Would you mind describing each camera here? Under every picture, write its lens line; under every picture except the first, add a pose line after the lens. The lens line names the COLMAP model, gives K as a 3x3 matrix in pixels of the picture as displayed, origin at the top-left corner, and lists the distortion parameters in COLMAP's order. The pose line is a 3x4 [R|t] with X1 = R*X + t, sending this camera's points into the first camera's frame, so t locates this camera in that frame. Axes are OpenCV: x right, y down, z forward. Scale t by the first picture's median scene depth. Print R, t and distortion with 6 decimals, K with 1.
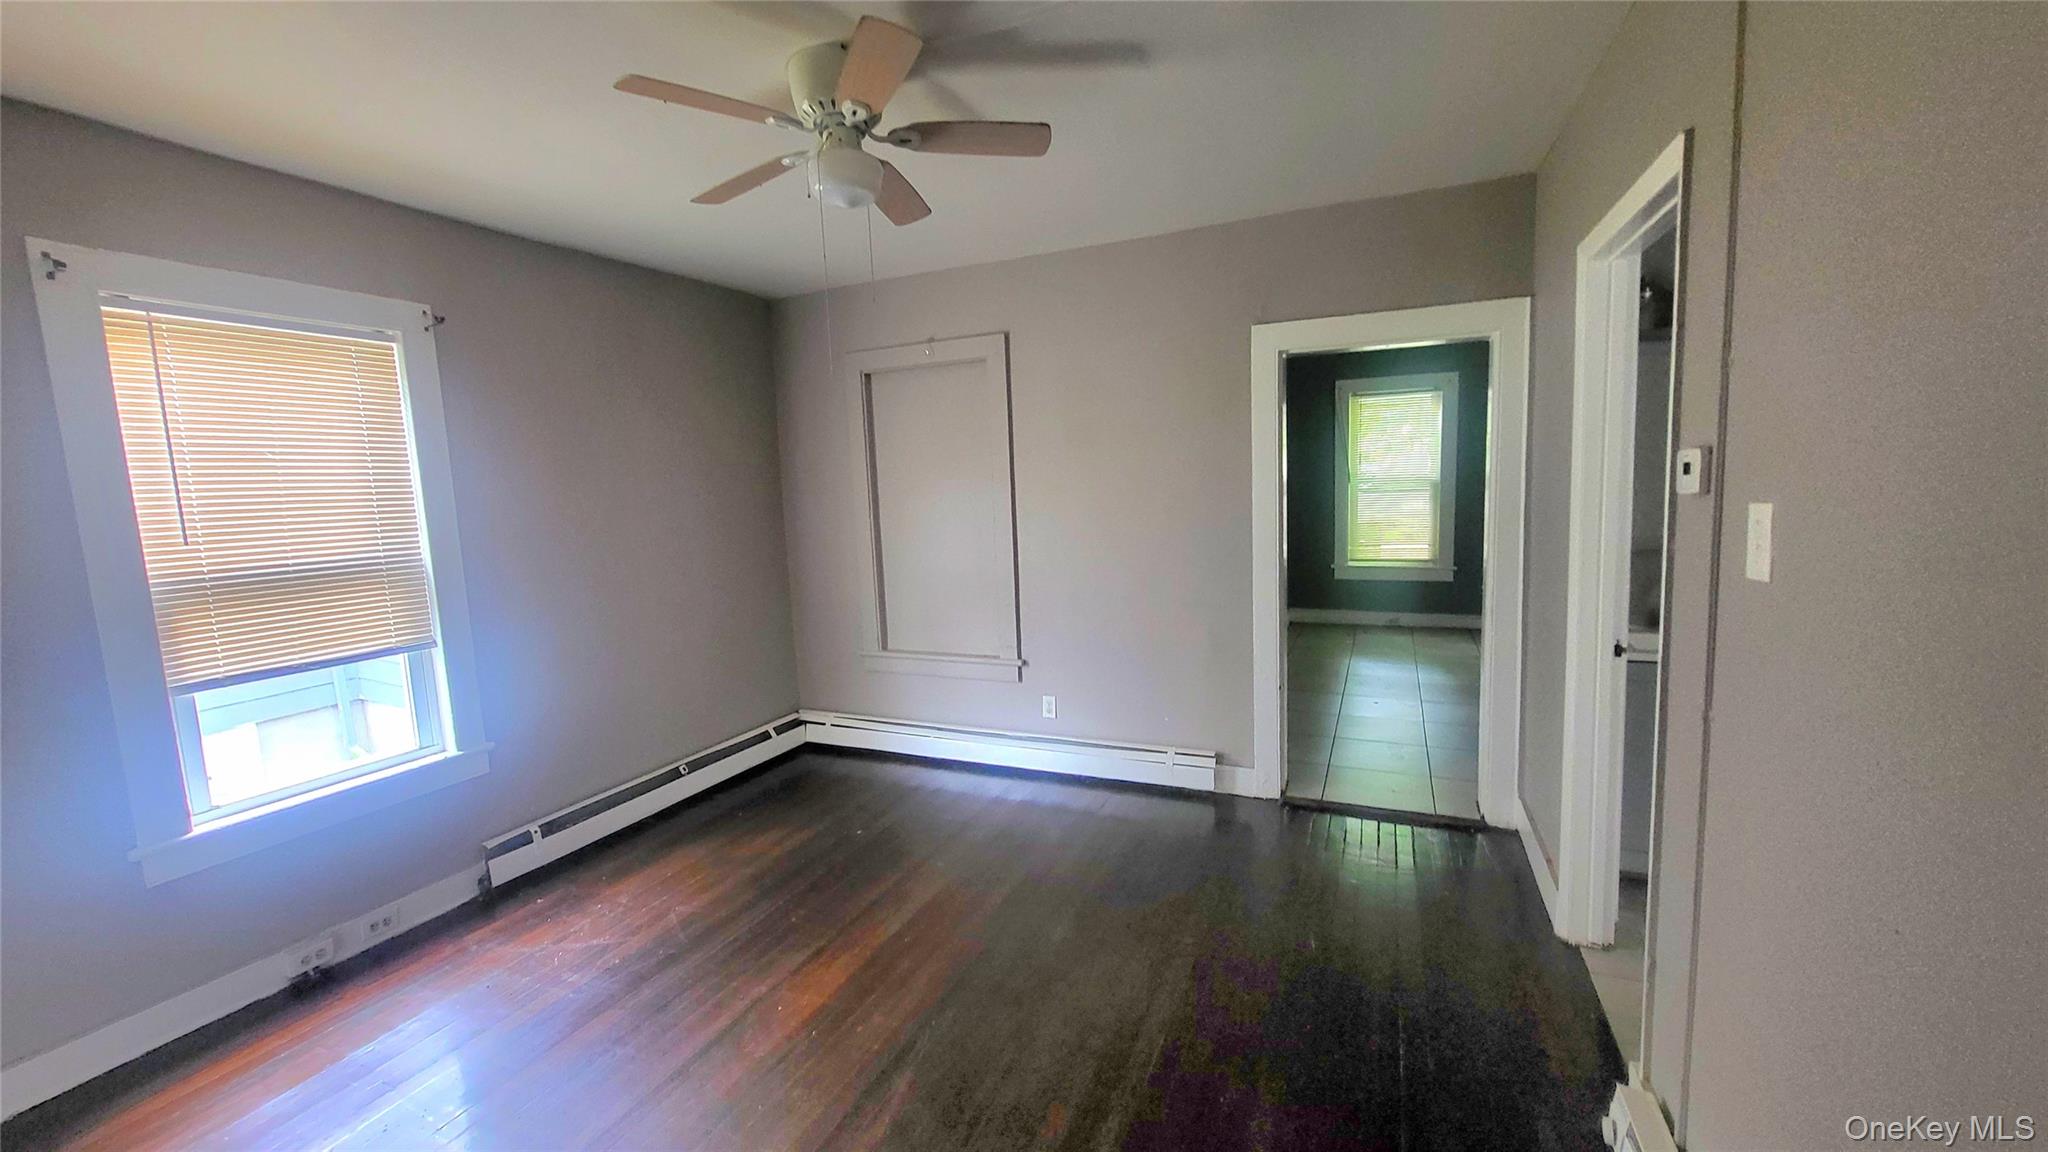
lens RADIAL K [[812.3, 0, 1028.6], [0, 812.3, 572.2], [0, 0, 1]] dist [-0.000884, 0.000863]
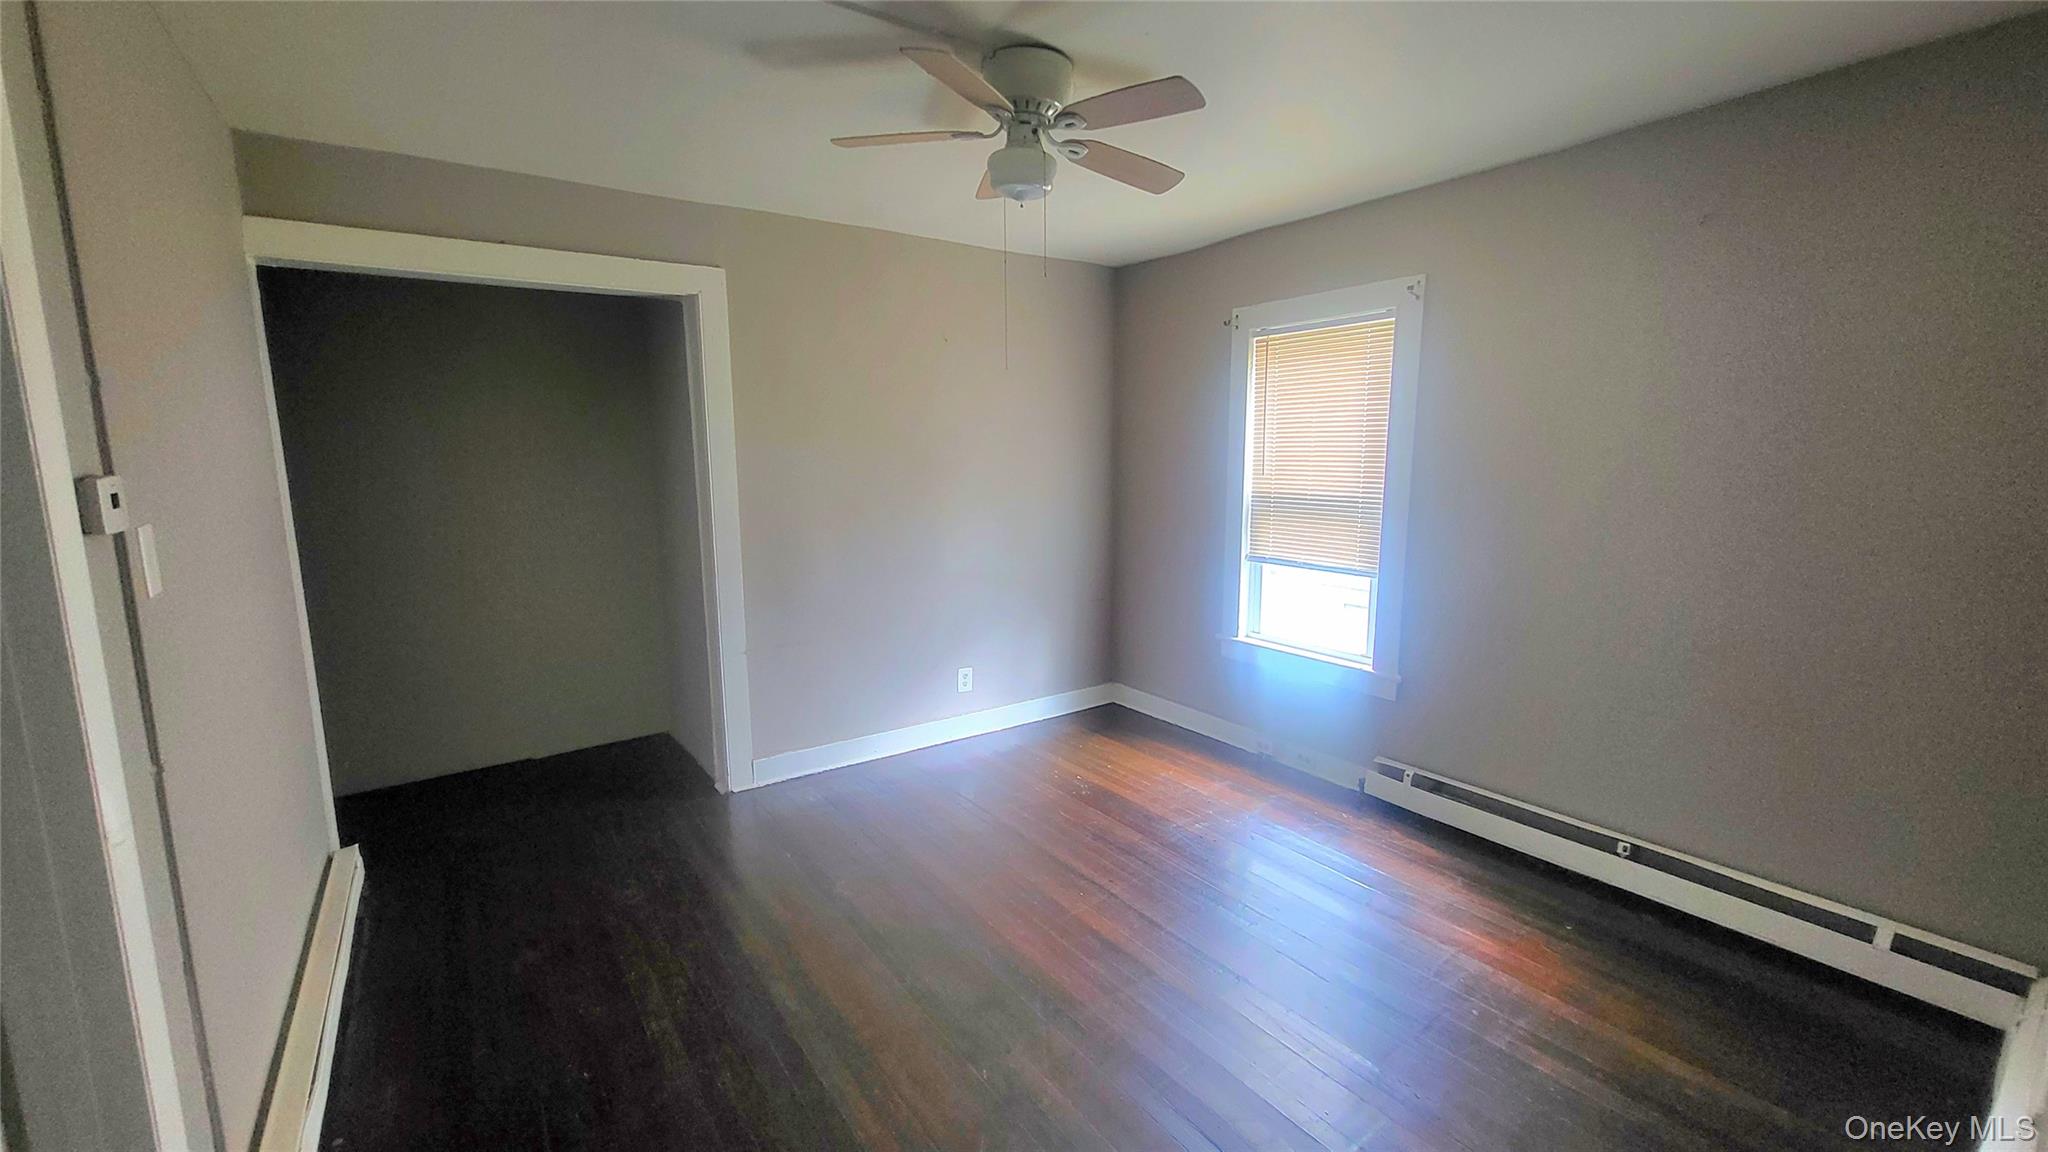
lens RADIAL K [[812.3, 0, 1025.5], [0, 812.3, 581.1], [0, 0, 1]] dist [-0.000884, 0.000863]
pose [[-0.506791, 0.185590, -0.841855, 0.432534], [-0.064498, 0.965651, 0.251709, -0.140393], [0.859653, 0.181862, -0.477413, 0.931368]]
